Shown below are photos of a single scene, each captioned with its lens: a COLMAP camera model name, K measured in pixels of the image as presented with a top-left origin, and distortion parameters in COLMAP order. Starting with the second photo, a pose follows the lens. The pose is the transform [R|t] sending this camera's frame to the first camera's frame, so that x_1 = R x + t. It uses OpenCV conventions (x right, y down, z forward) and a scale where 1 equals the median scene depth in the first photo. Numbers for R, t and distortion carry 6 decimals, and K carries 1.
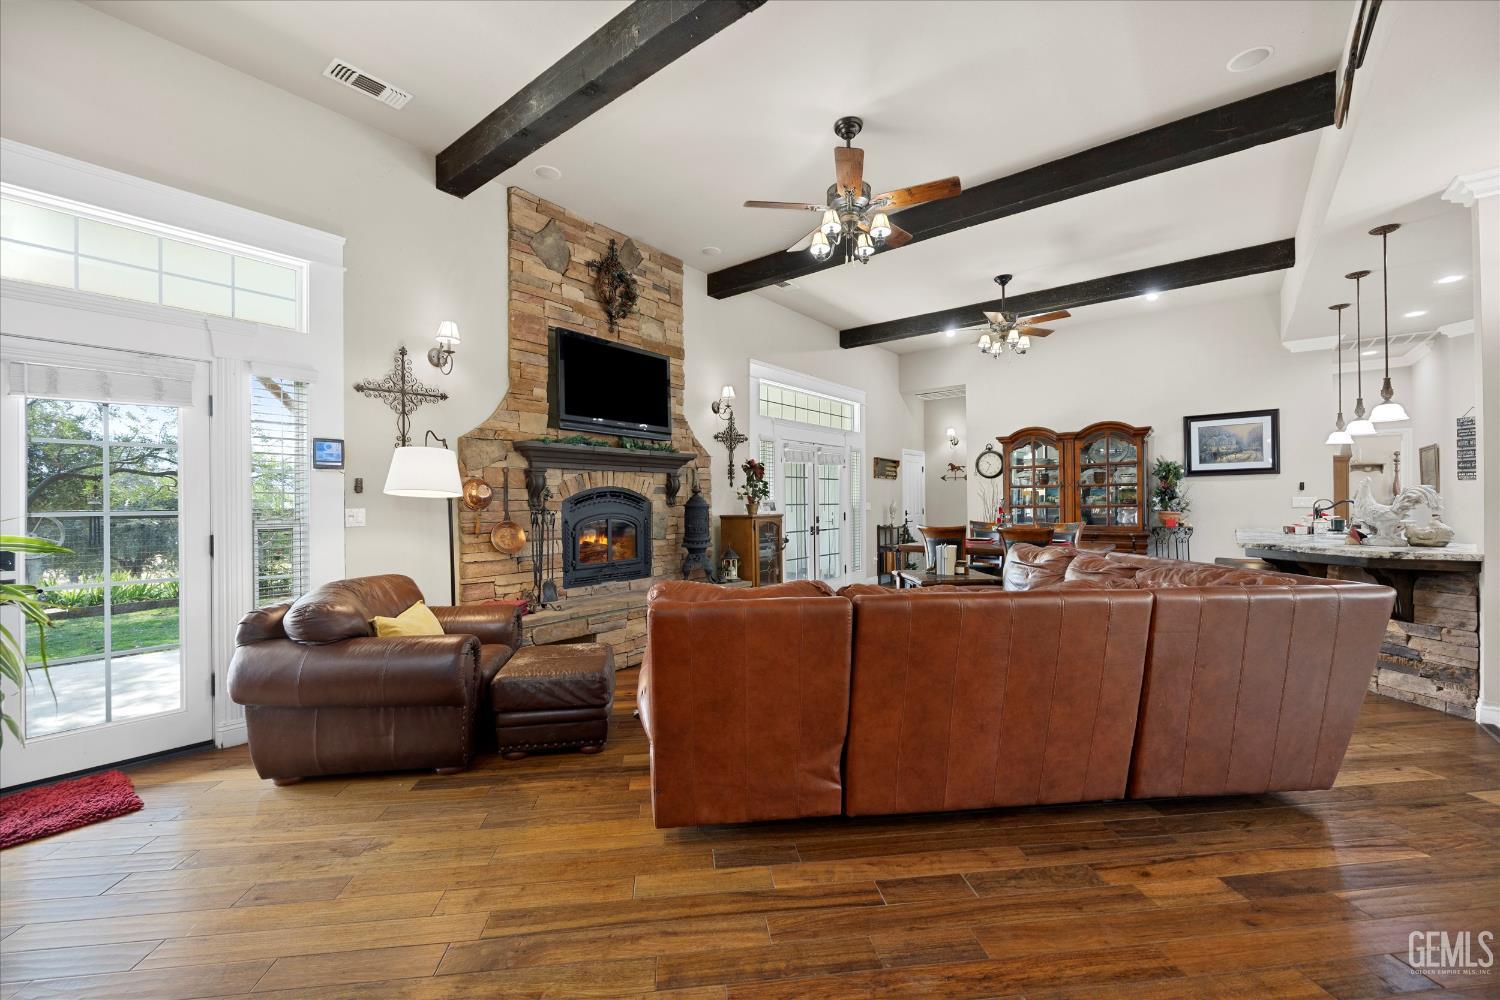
lens RADIAL K [[616.3, 0, 750.0], [0, 616.3, 500.0], [0, 0, 1]] dist [-0.000754, 0.000128]
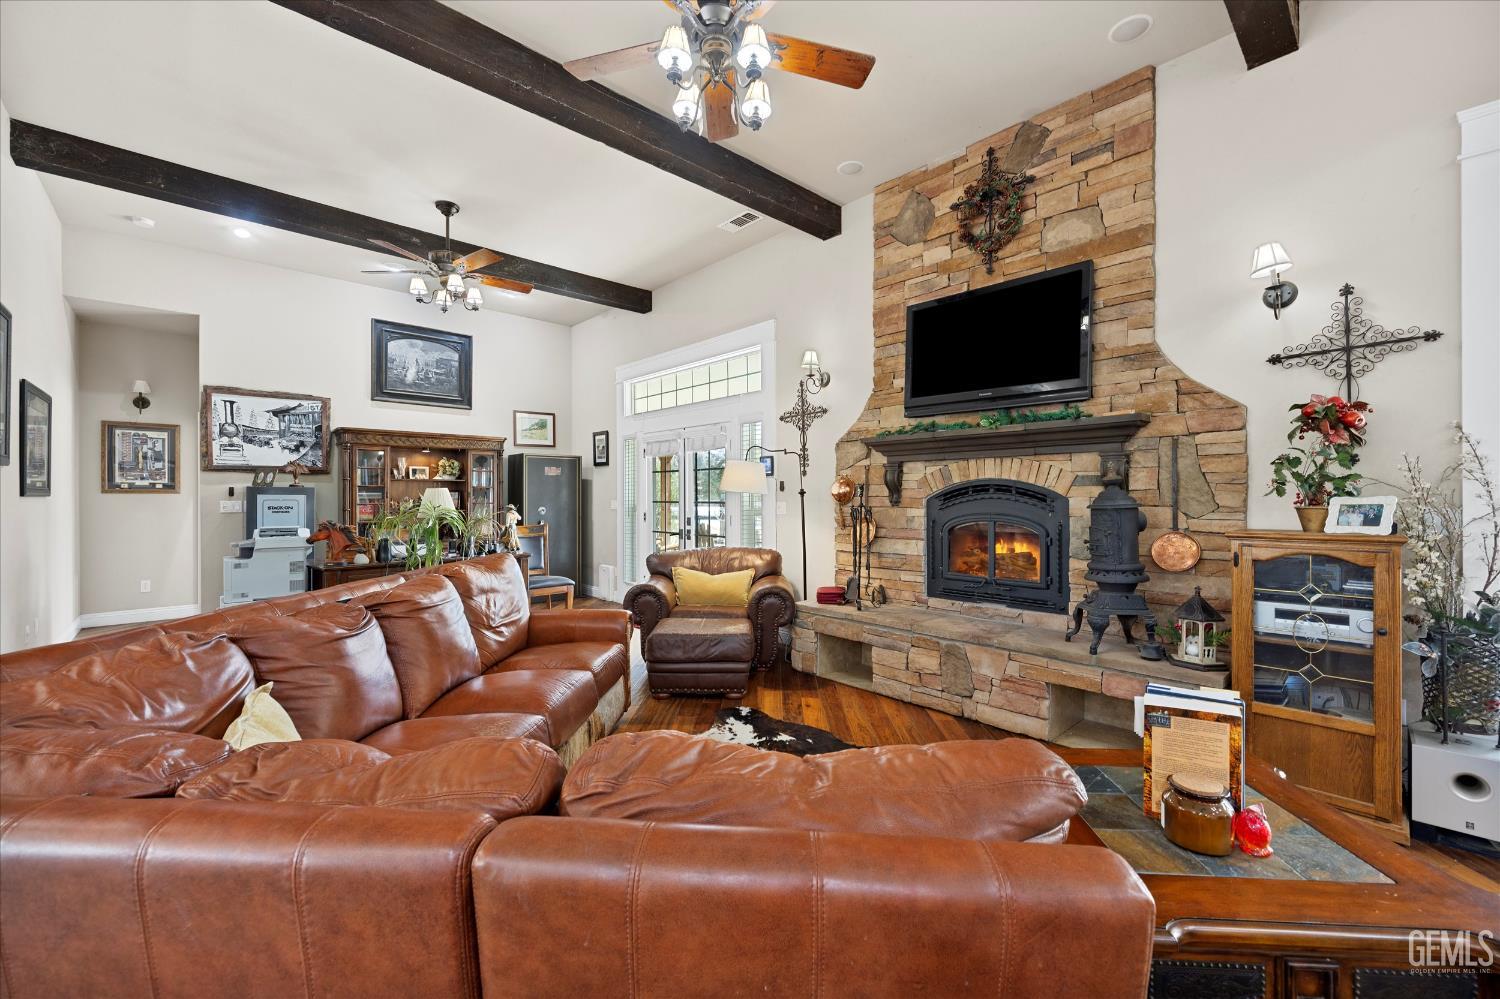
lens RADIAL K [[601.8, 0, 750.0], [0, 601.8, 499.5], [0, 0, 1]] dist [-0.002664, -0.000529]
pose [[-0.161916, 0.011913, -0.986733, 0.634545], [0.005499, 0.999922, 0.011170, -0.006566], [0.986789, -0.003617, -0.161969, 0.952419]]
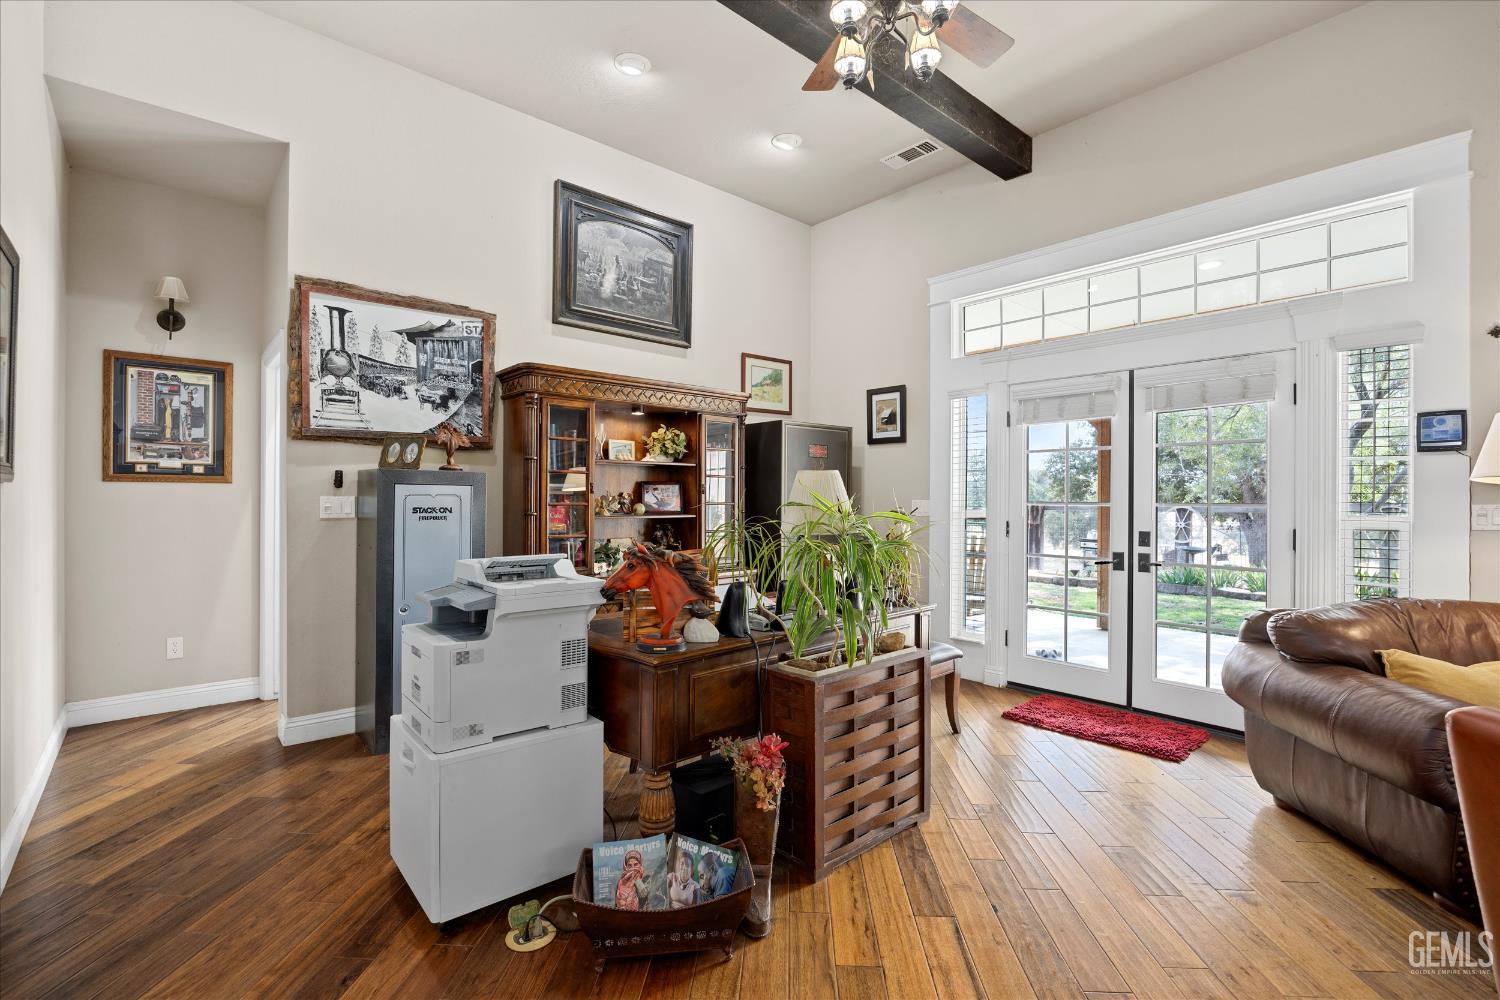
lens RADIAL K [[670.5, 0, 750.0], [0, 670.5, 500.0], [0, 0, 1]] dist [-0.013508, -0.000242]
pose [[-0.185192, 0.009183, -0.982659, 0.205717], [-0.000426, 0.999955, 0.009425, 0.001470], [0.982702, 0.002164, -0.185180, 0.248926]]
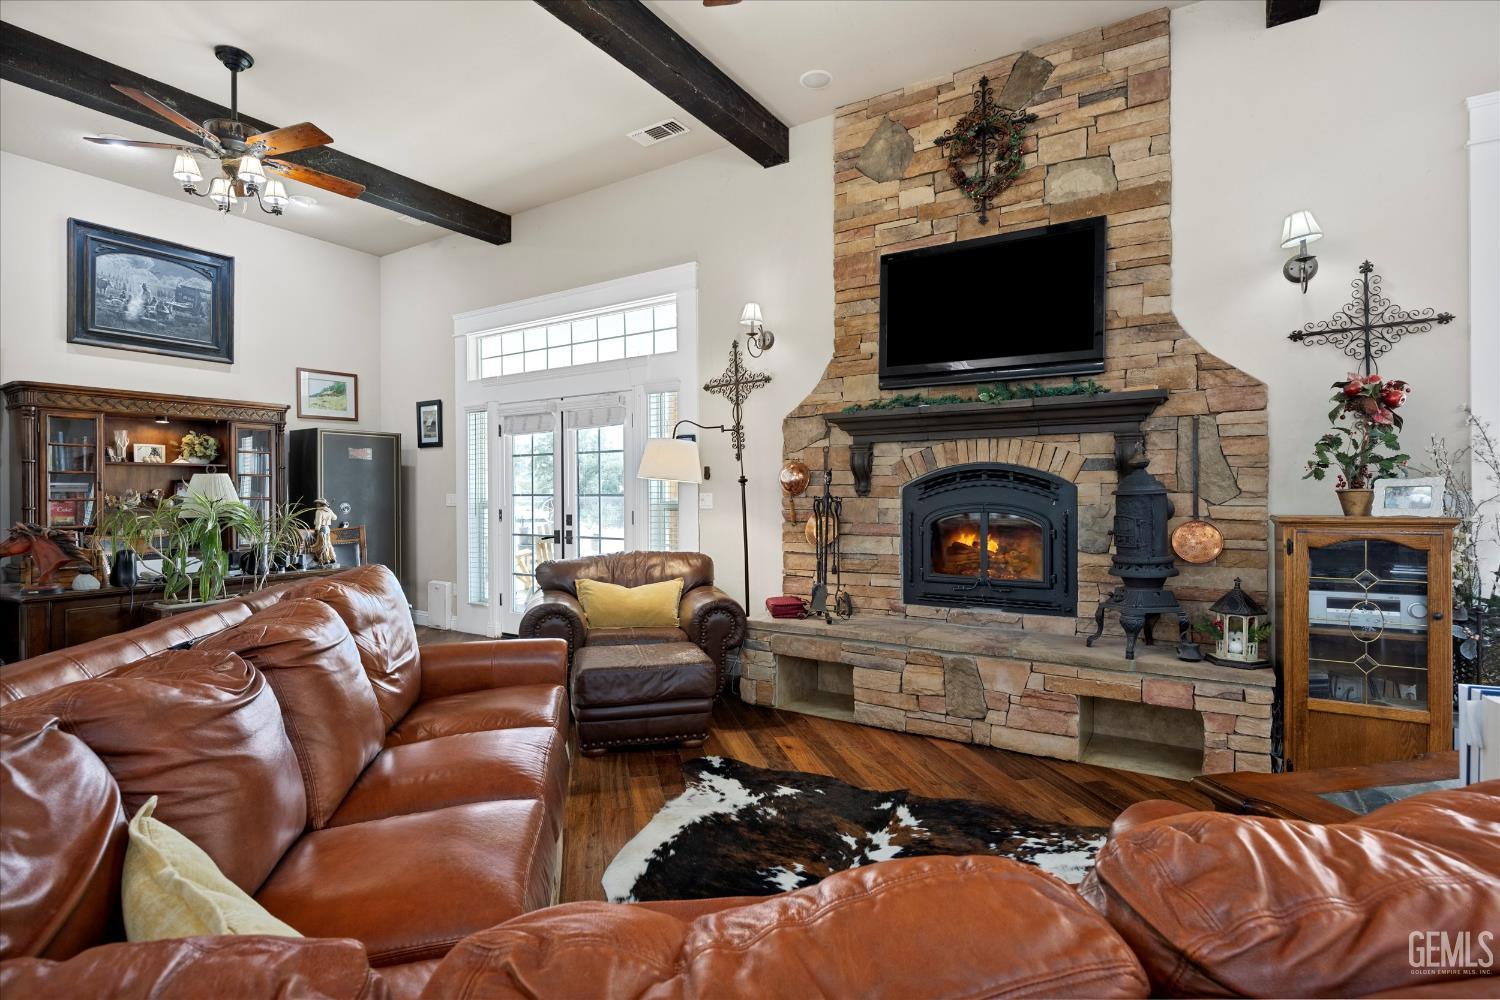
lens RADIAL K [[718.9, 0, 750.0], [0, 718.9, 500.0], [0, 0, 1]] dist [-0.011072, 0.000051]
pose [[0.094896, 0.016241, -0.995355, 0.580249], [0.006797, 0.999833, 0.016962, 0.003824], [0.995464, -0.008375, 0.094769, 0.785334]]
